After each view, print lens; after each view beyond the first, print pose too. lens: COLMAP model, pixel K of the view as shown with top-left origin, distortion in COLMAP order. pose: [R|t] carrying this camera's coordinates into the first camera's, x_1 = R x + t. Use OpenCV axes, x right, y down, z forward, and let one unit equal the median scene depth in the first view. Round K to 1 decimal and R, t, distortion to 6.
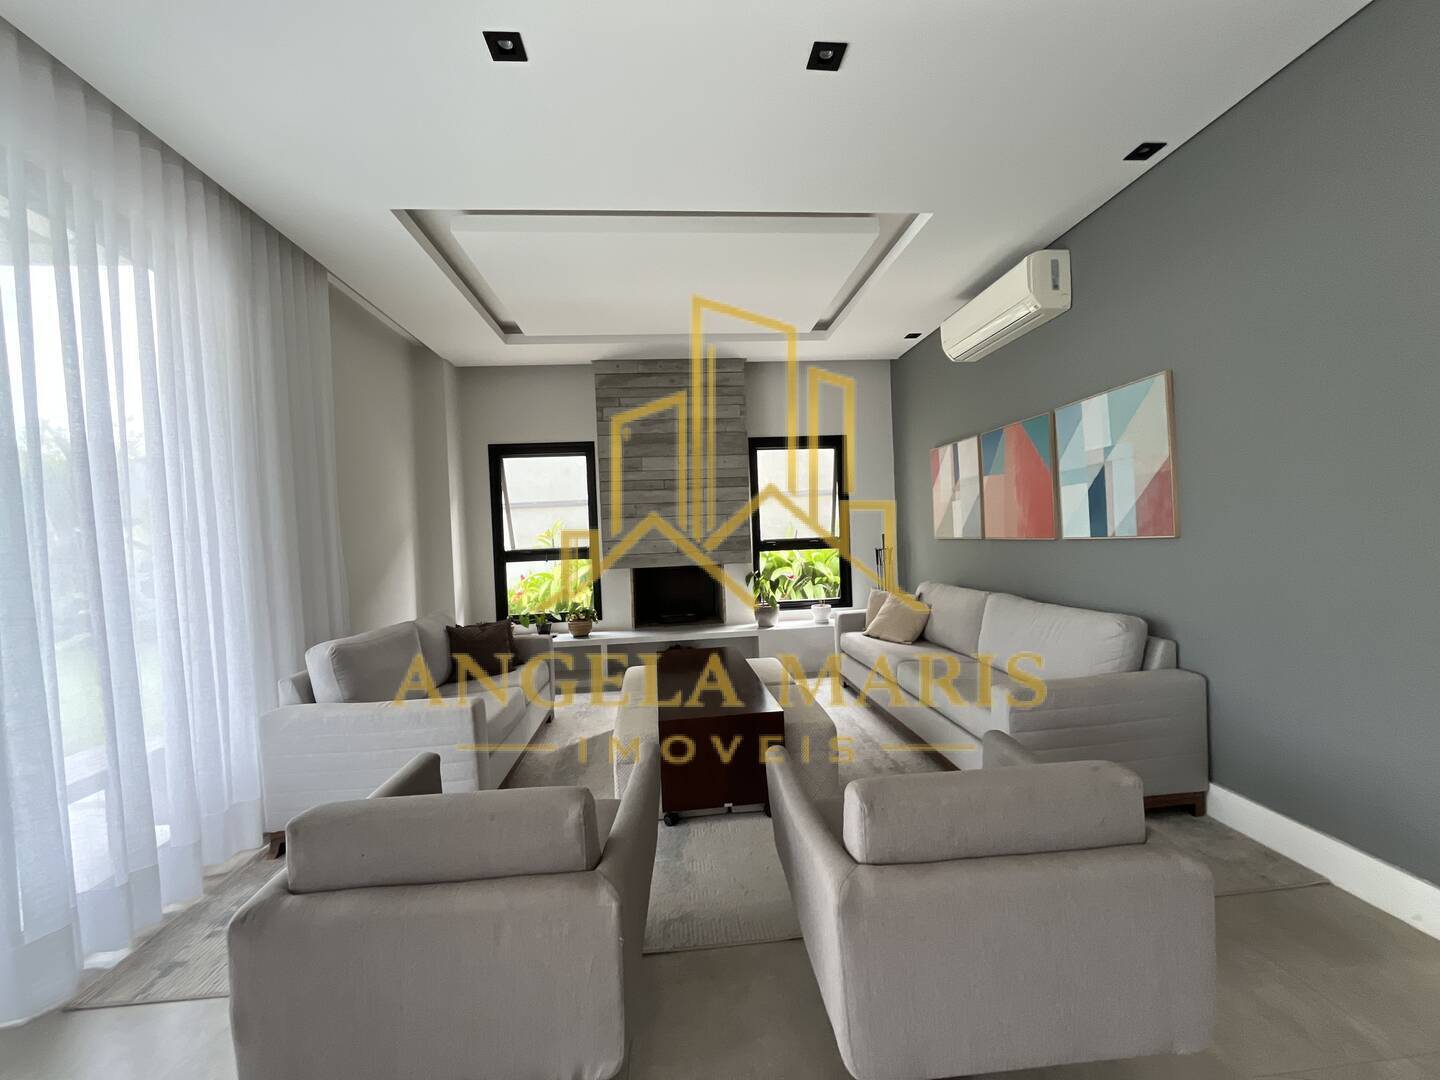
lens RADIAL K [[583.5, 0, 718.7], [0, 583.5, 543.5], [0, 0, 1]] dist [0.000252, -0.001344]
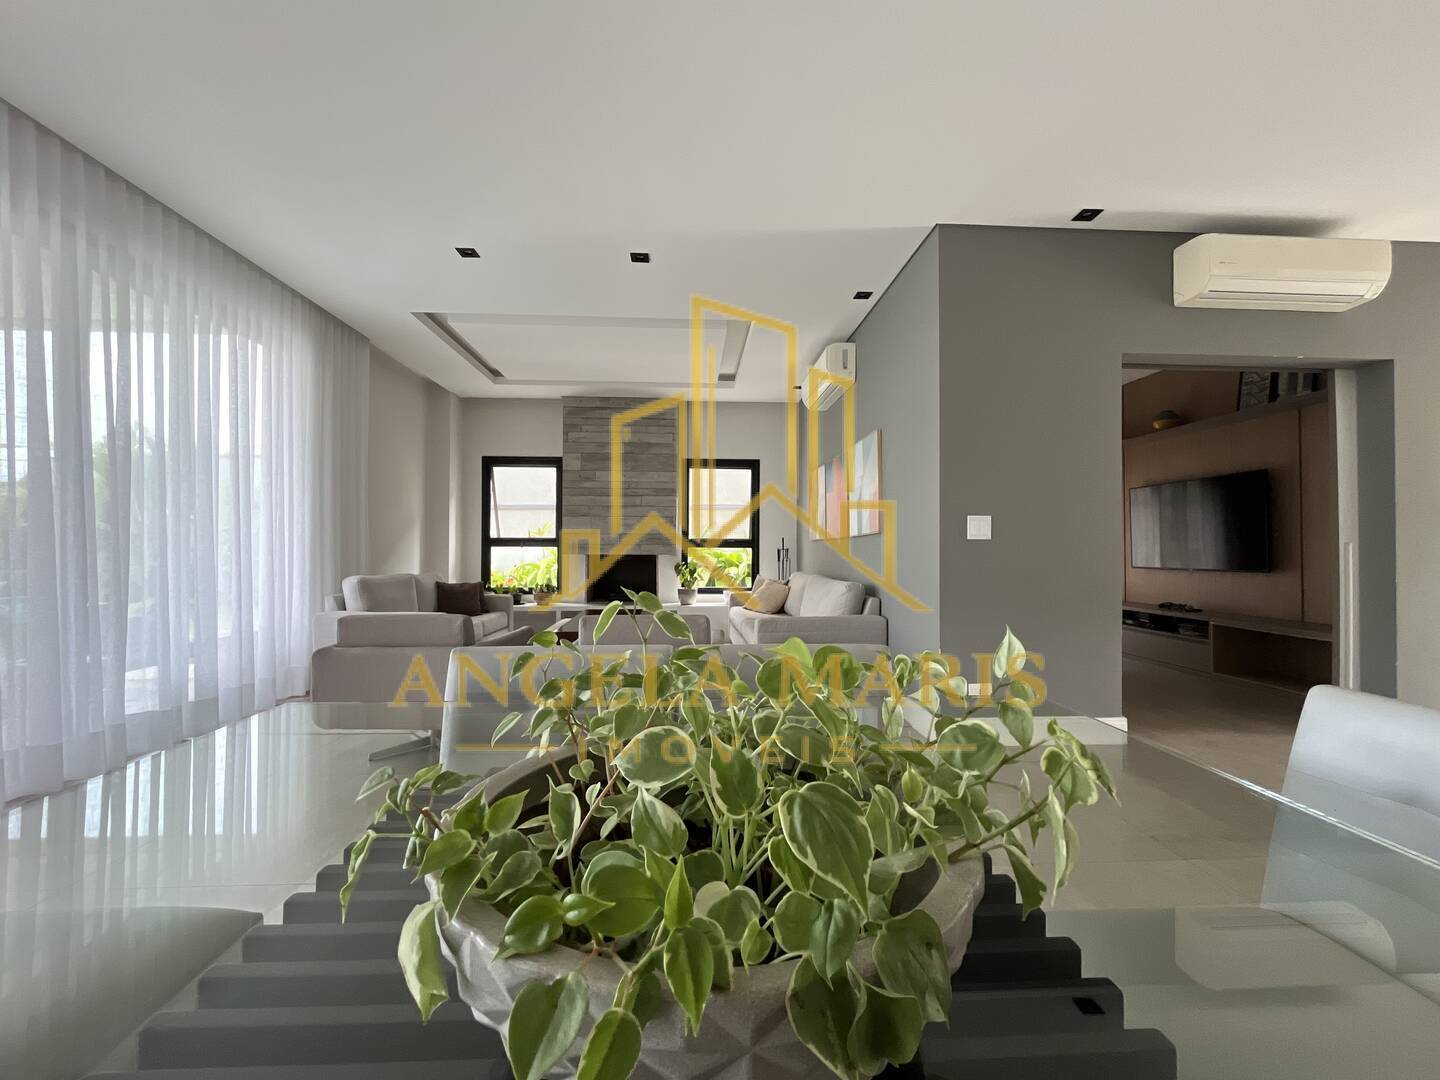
lens RADIAL K [[583.5, 0, 718.9], [0, 583.5, 544.3], [0, 0, 1]] dist [0.000252, -0.001344]
pose [[0.998463, 0.043841, -0.033913, 0.207795], [-0.044723, 0.998669, -0.025703, 0.041936], [0.032741, 0.027180, 0.999094, -0.315618]]
